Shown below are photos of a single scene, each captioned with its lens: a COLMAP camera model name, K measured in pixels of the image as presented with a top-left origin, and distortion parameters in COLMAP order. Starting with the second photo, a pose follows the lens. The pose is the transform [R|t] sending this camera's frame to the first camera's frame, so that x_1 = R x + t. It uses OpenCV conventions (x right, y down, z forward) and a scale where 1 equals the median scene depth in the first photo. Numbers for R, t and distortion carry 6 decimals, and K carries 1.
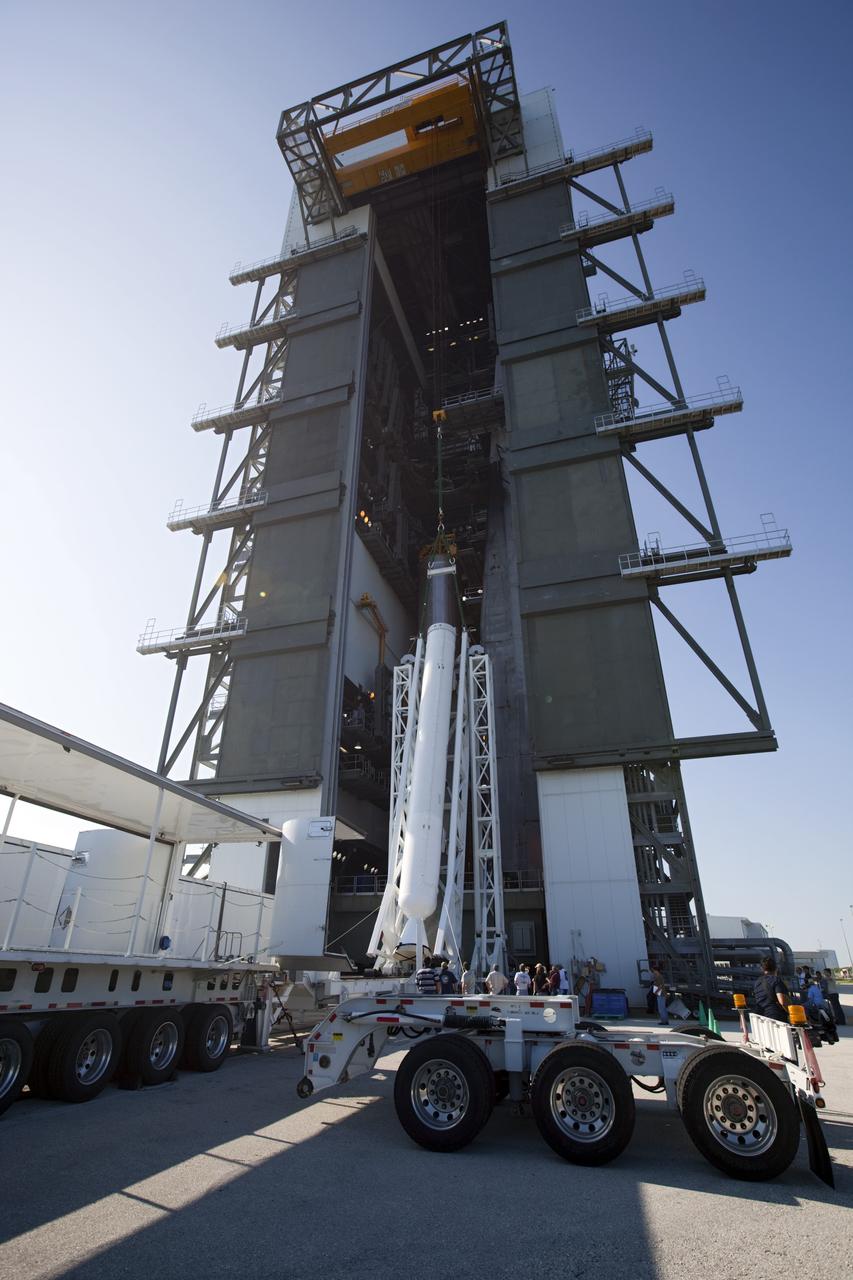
lens RADIAL K [[636.0, 0, 414.3], [0, 636.0, 646.0], [0, 0, 1]] dist [-0.069212, 0.042493]
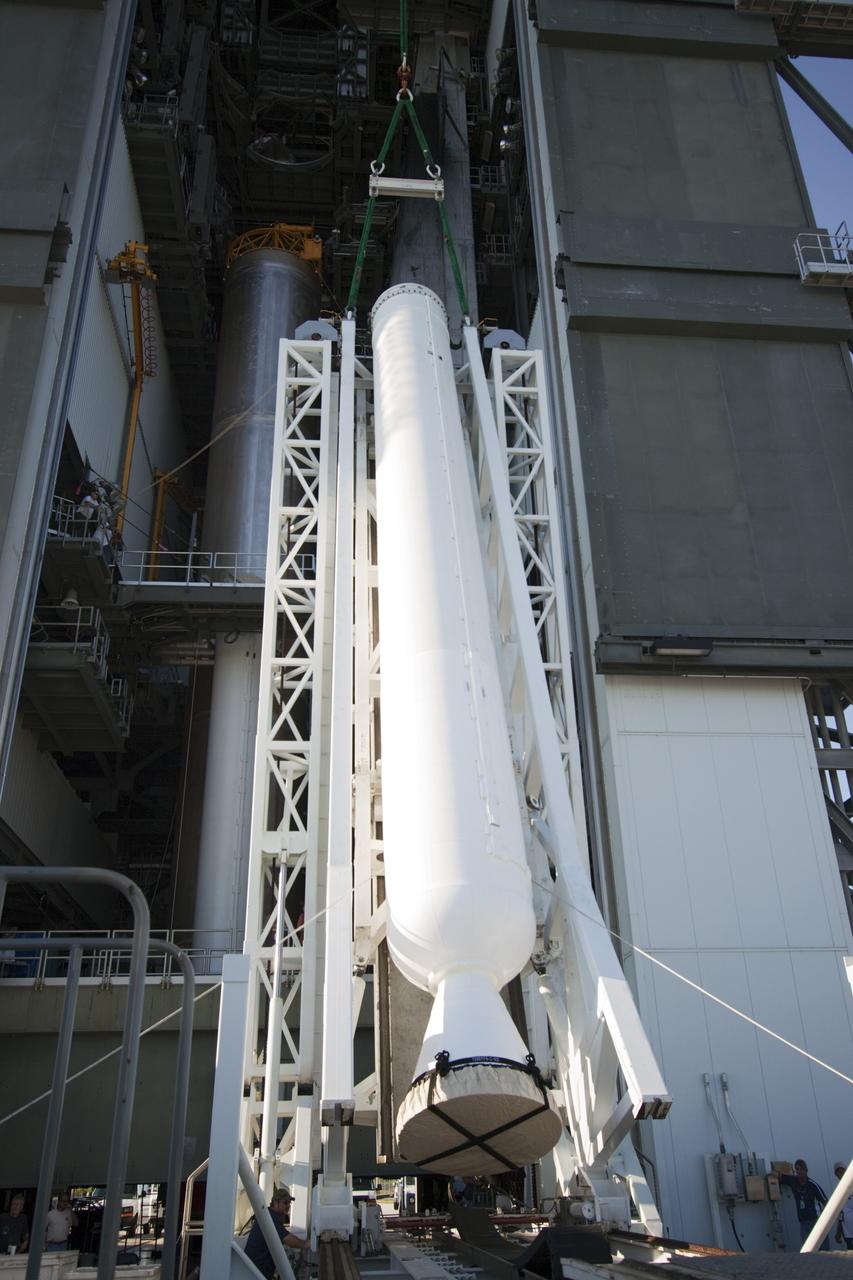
lens RADIAL K [[1056.0, 0, 444.3], [0, 1056.0, 631.0], [0, 0, 1]] dist [-0.009873, 0.049693]
pose [[0.916974, 0.149605, 0.369835, -0.120565], [-0.148973, 0.988372, -0.030449, 0.168991], [-0.370090, -0.027175, 0.928598, 0.344813]]
